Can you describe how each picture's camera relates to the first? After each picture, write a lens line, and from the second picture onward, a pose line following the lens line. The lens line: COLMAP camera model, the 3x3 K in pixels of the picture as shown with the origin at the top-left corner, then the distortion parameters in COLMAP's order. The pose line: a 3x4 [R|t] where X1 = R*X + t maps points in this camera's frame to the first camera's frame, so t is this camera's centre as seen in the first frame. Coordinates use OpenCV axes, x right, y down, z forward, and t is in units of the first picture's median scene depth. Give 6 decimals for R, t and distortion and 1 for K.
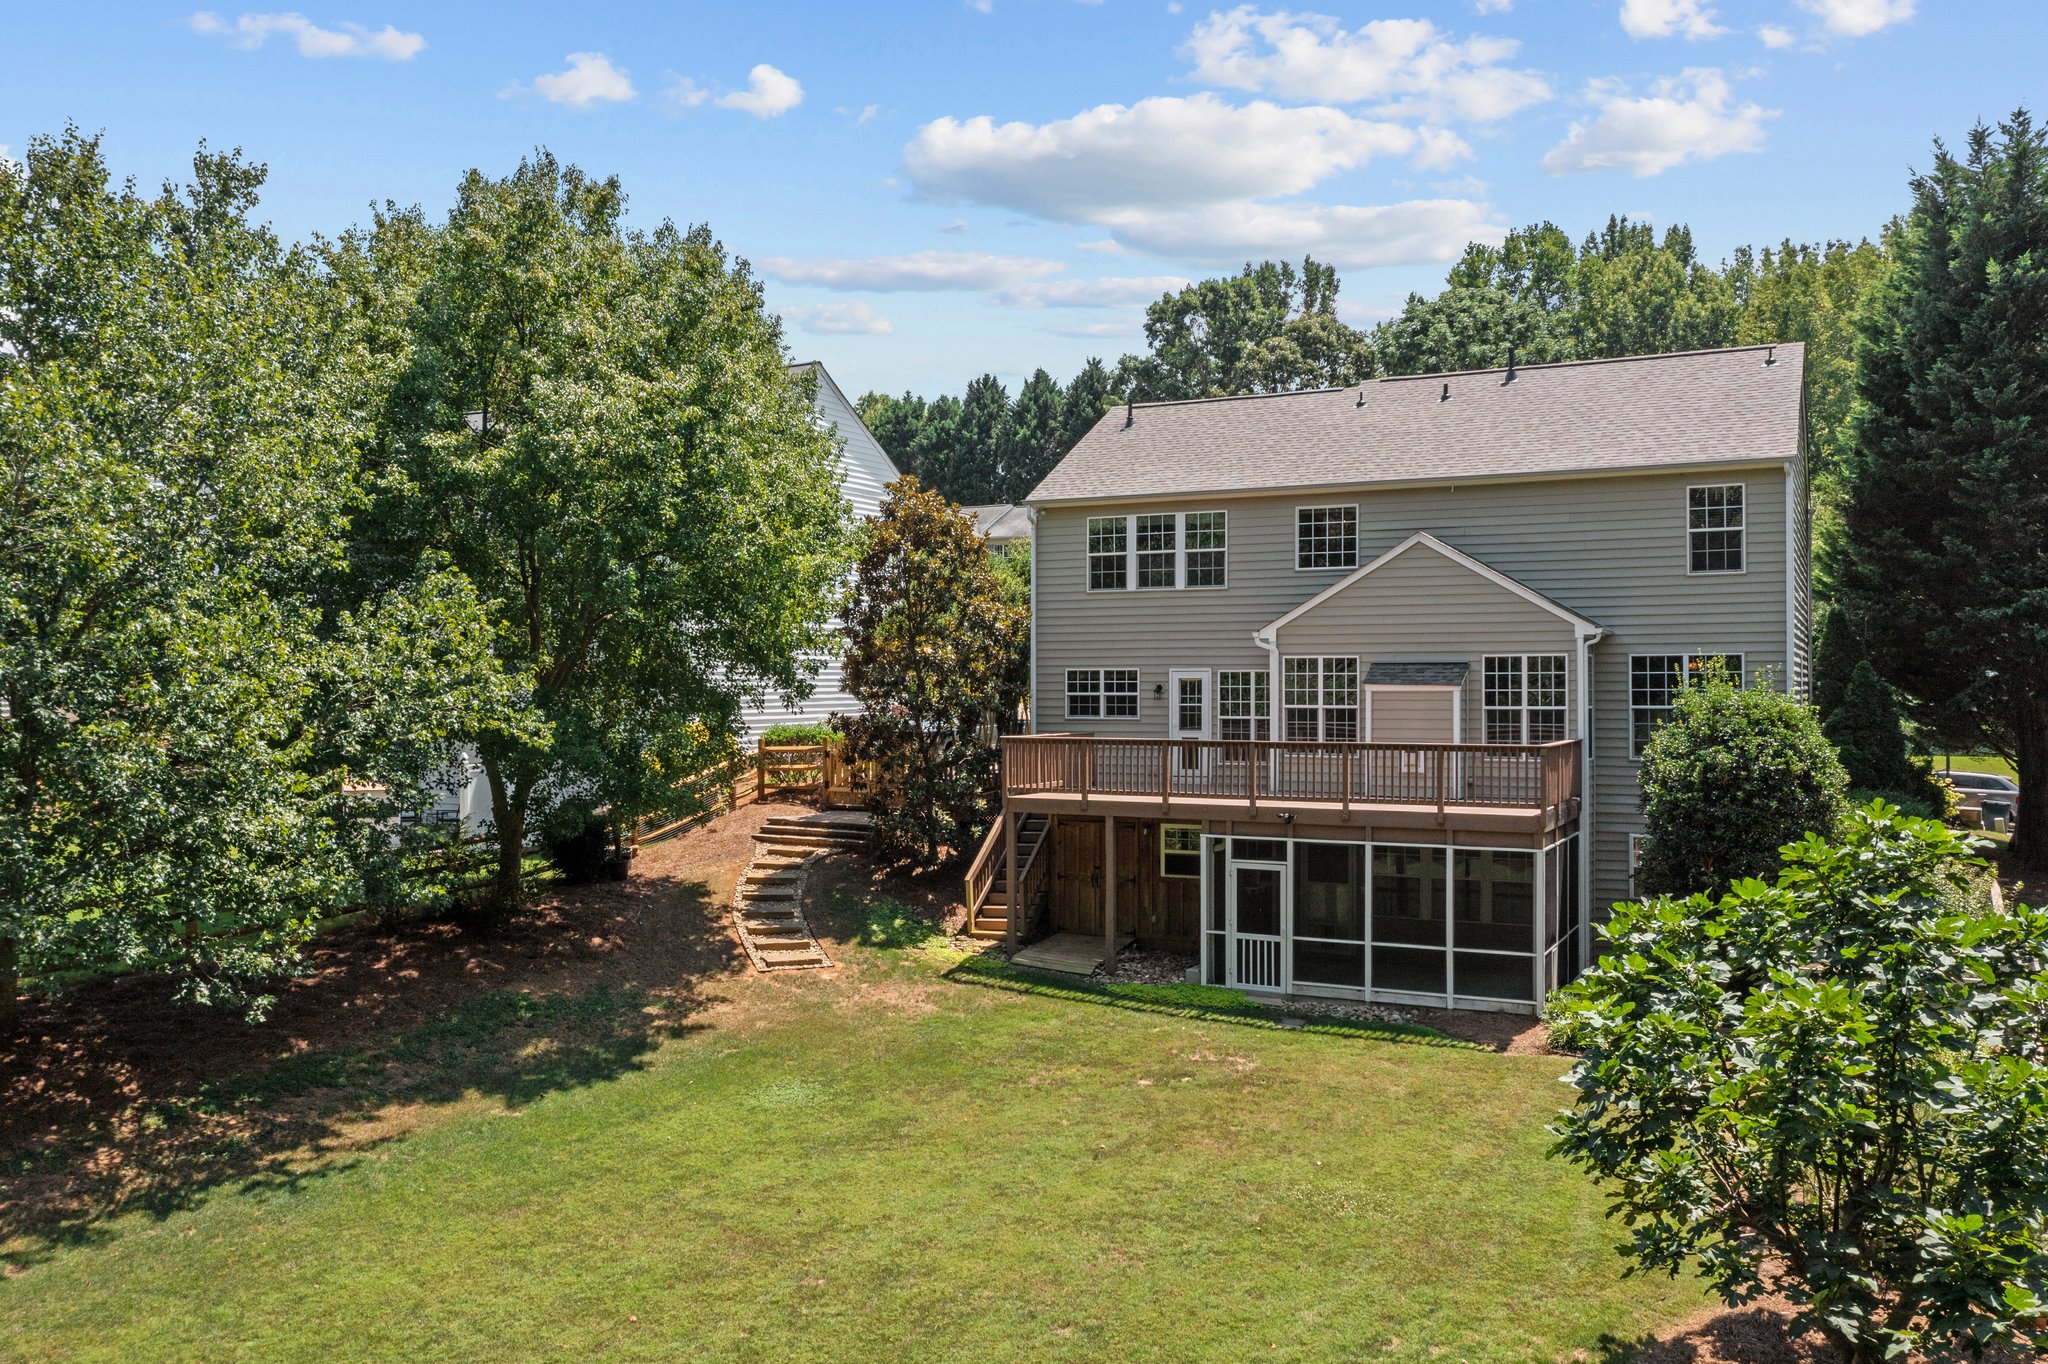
lens RADIAL K [[1625.1, 0, 1039.7], [0, 1625.1, 679.8], [0, 0, 1]] dist [0.003574, 0.003712]
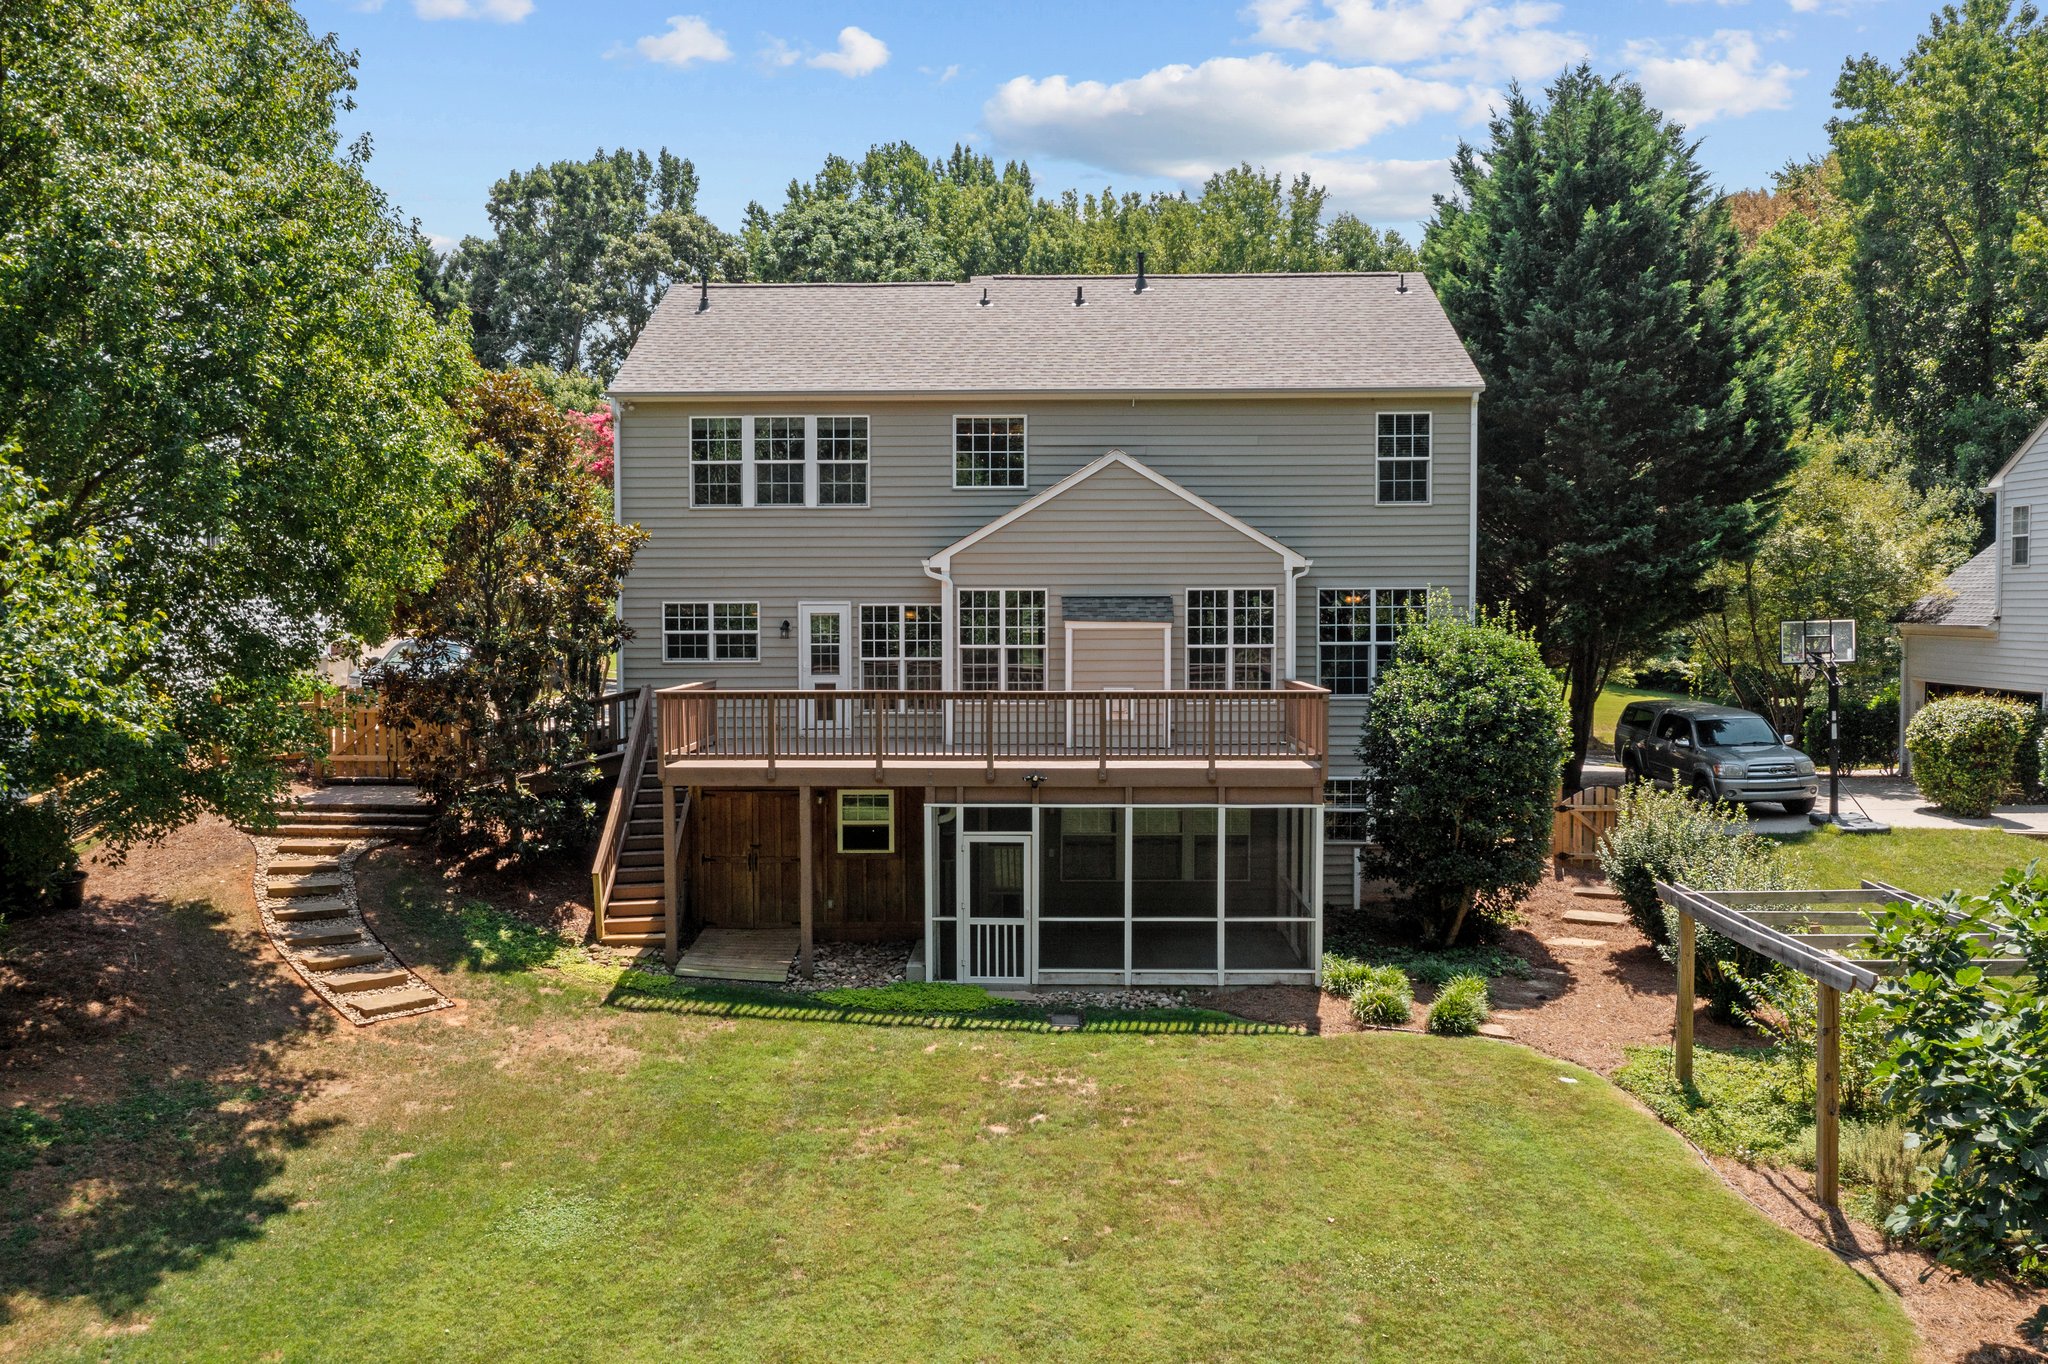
lens RADIAL K [[1623.5, 0, 1024.0], [0, 1623.5, 682.0], [0, 0, 1]] dist [0.001507, 0.005568]
pose [[0.905000, -0.022050, 0.424839, -0.187385], [0.000416, 0.998701, 0.050949, -0.008866], [-0.425410, -0.045932, 0.903834, 0.206039]]
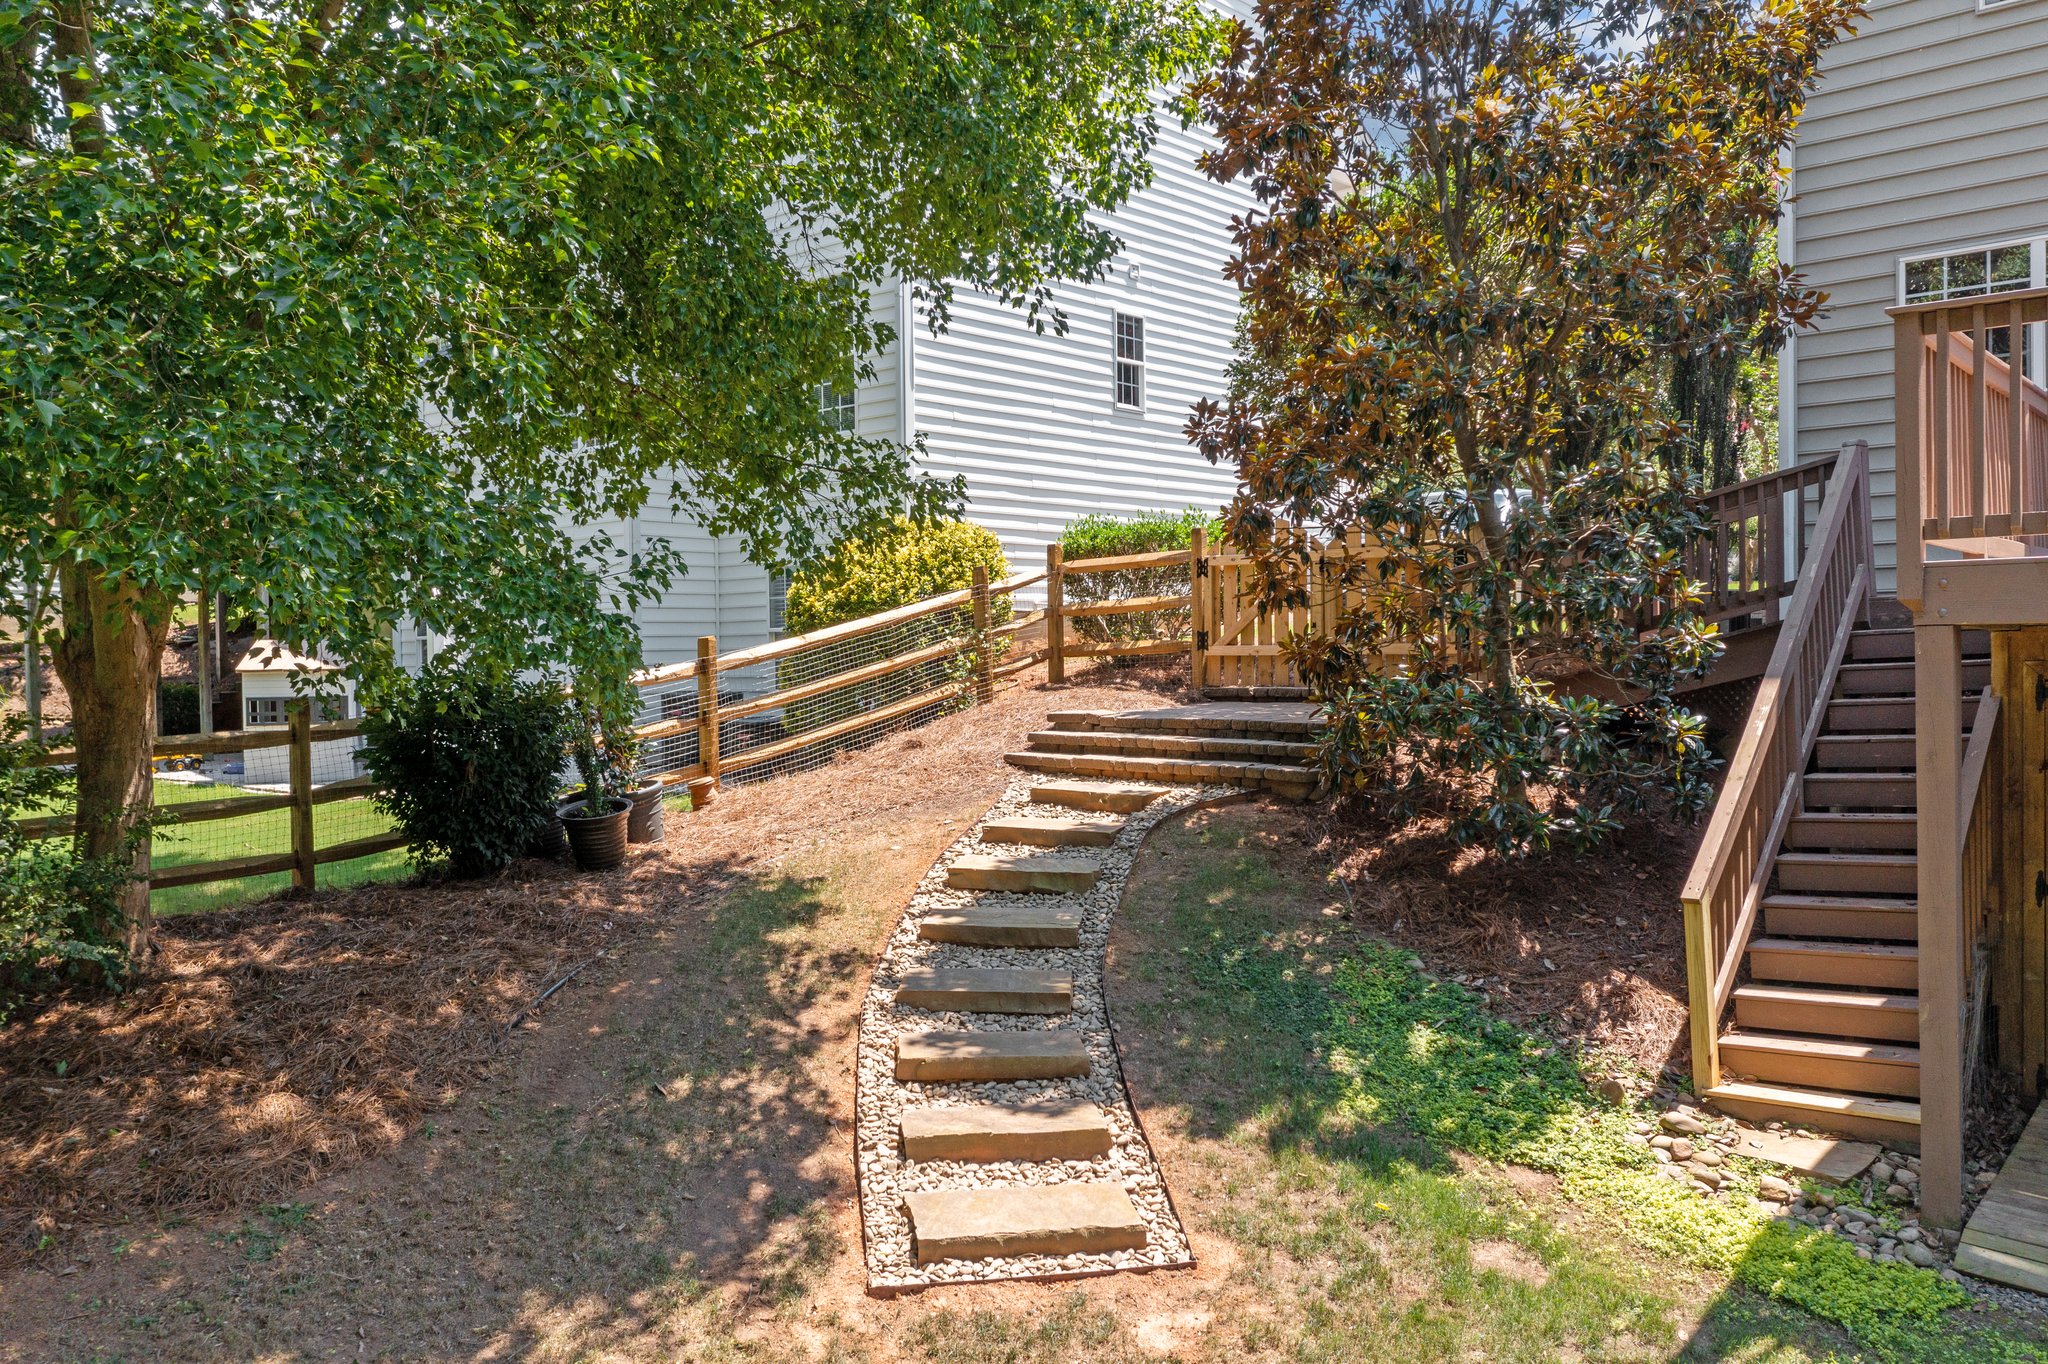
lens RADIAL K [[1623.5, 0, 1024.0], [0, 1623.5, 682.0], [0, 0, 1]] dist [0.001507, 0.005568]
pose [[0.966203, -0.010442, -0.257572, -0.081482], [0.016671, 0.999619, 0.022011, 0.078569], [0.257244, -0.025561, 0.966008, 0.705666]]
